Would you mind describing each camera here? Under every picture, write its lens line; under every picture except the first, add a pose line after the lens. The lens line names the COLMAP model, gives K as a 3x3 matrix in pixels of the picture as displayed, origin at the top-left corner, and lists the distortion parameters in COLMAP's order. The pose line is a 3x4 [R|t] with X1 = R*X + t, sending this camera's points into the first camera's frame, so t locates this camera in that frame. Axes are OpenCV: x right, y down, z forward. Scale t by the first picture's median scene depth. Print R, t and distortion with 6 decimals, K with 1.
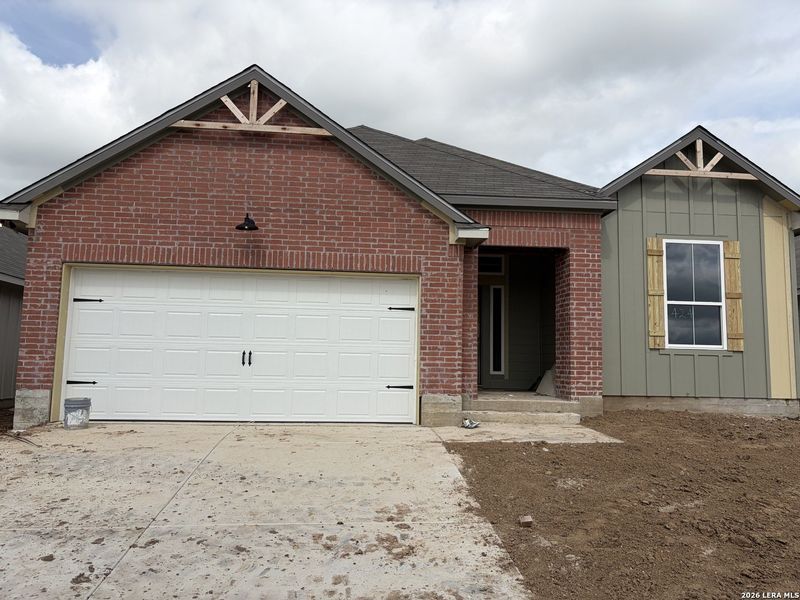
lens RADIAL K [[581.5, 0, 400.0], [0, 581.5, 300.0], [0, 0, 1]] dist [0.049888, -0.053280]
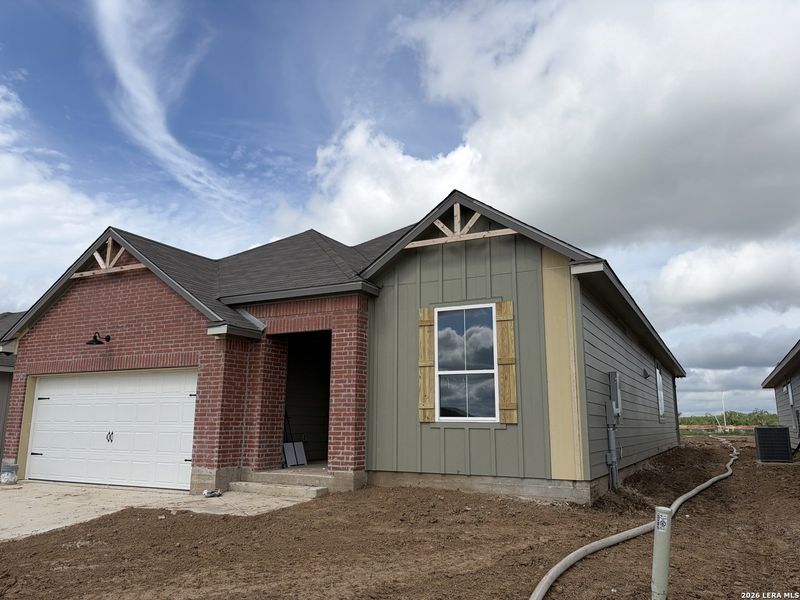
lens RADIAL K [[615.2, 0, 398.9], [0, 615.2, 298.9], [0, 0, 1]] dist [0.075390, -0.106062]
pose [[0.844124, -0.123045, -0.521837, 0.992447], [0.064564, 0.989555, -0.128890, 0.009868], [0.532246, 0.075108, 0.843251, 0.102643]]
